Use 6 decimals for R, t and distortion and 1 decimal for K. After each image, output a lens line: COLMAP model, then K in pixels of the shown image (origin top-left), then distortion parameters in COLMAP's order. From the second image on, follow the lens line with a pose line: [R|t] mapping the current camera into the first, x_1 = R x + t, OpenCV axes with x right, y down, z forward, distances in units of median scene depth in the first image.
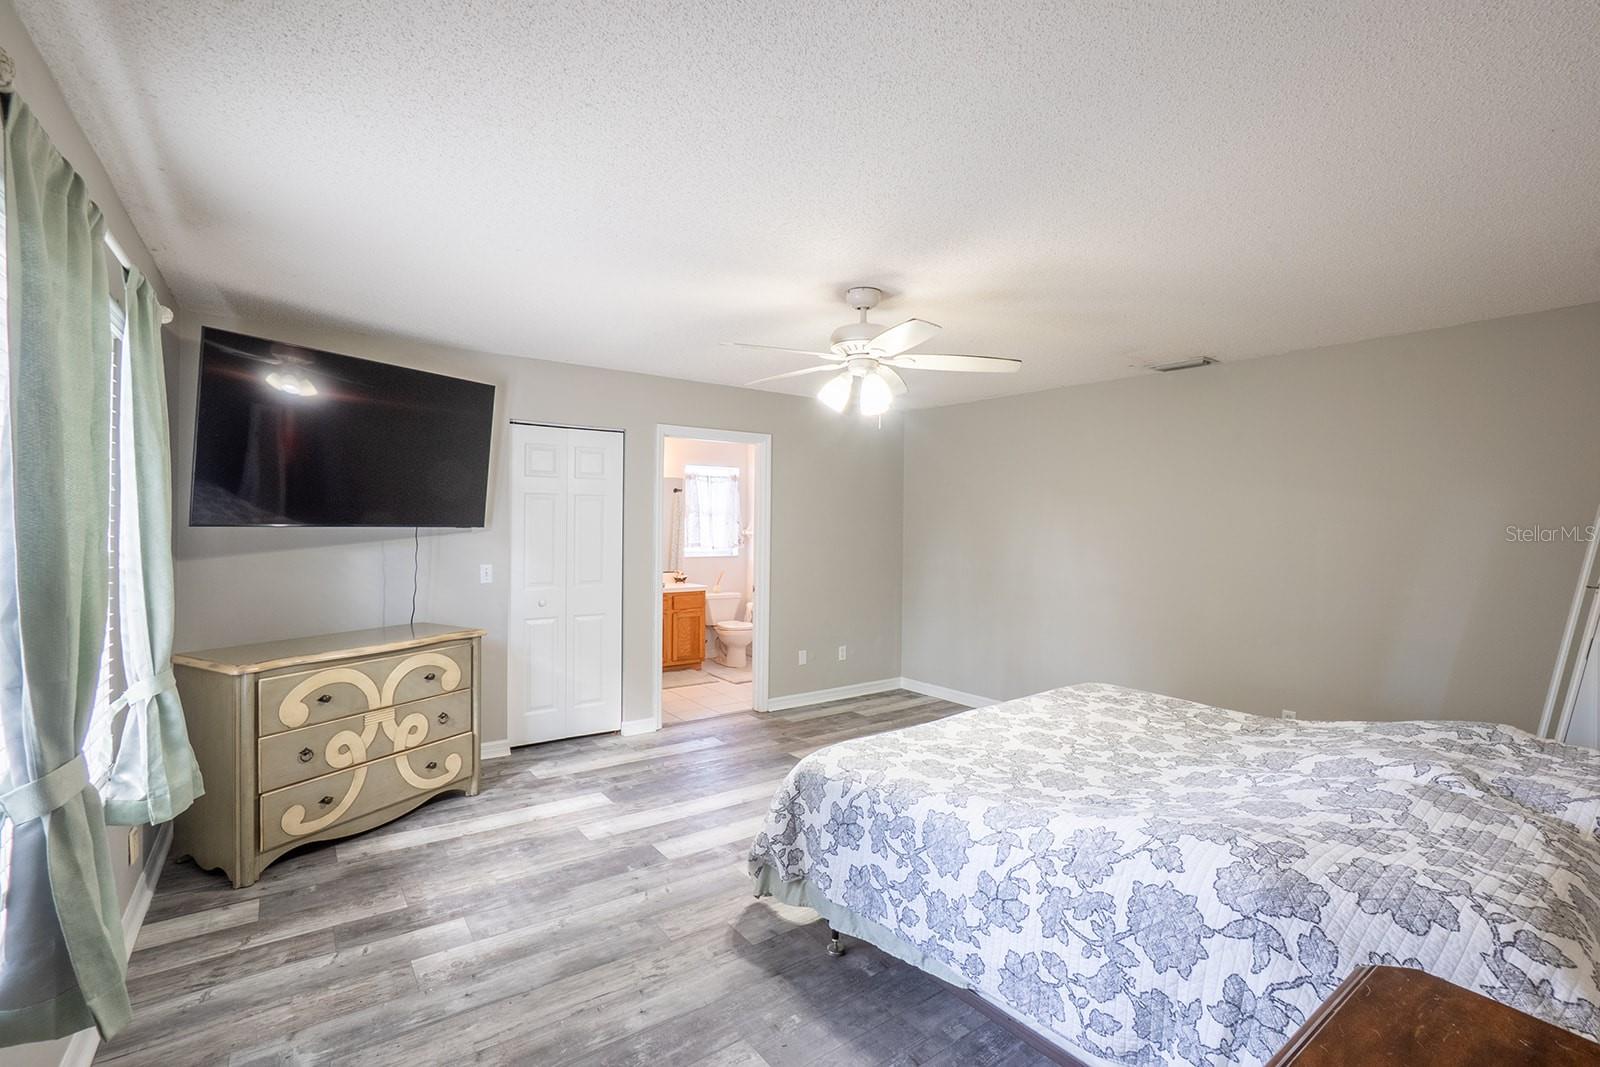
lens RADIAL K [[711.9, 0, 801.7], [0, 711.9, 527.1], [0, 0, 1]] dist [-0.046624, 0.015590]
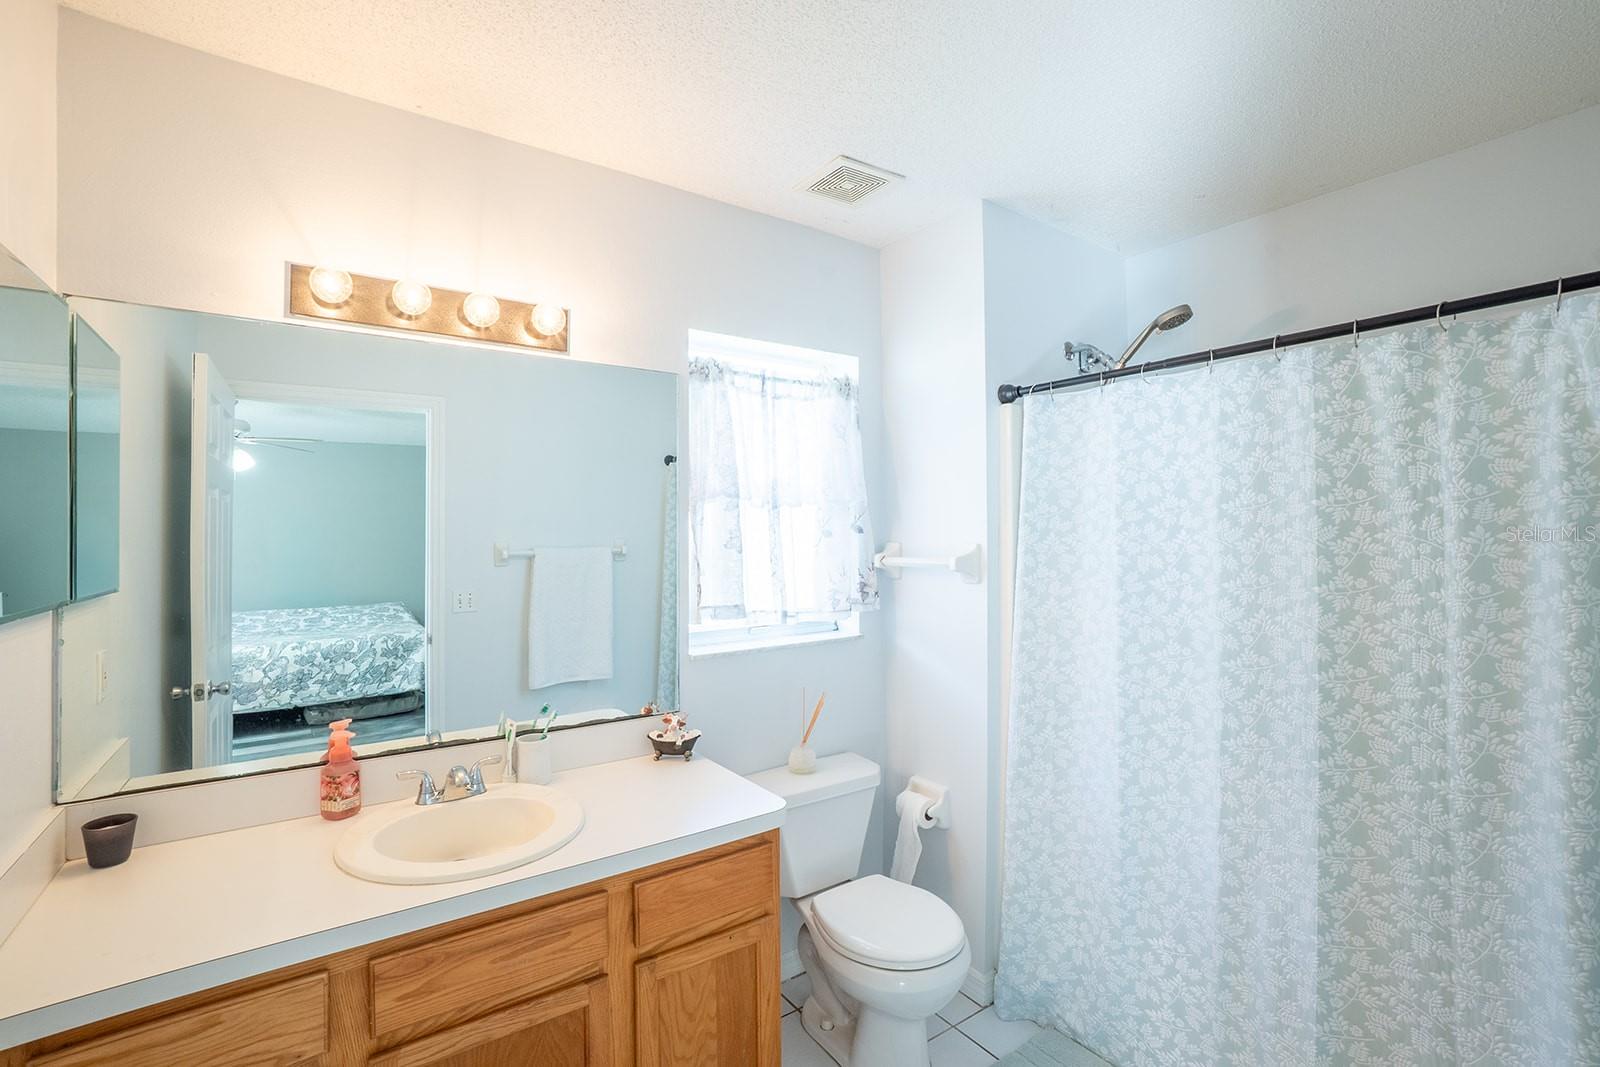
lens RADIAL K [[711.9, 0, 798.3], [0, 711.9, 534.8], [0, 0, 1]] dist [-0.046624, 0.015590]
pose [[0.999861, -0.013005, -0.010436, -0.116128], [0.012893, 0.999860, -0.010710, -0.001387], [0.010573, 0.010574, 0.999888, 0.708420]]
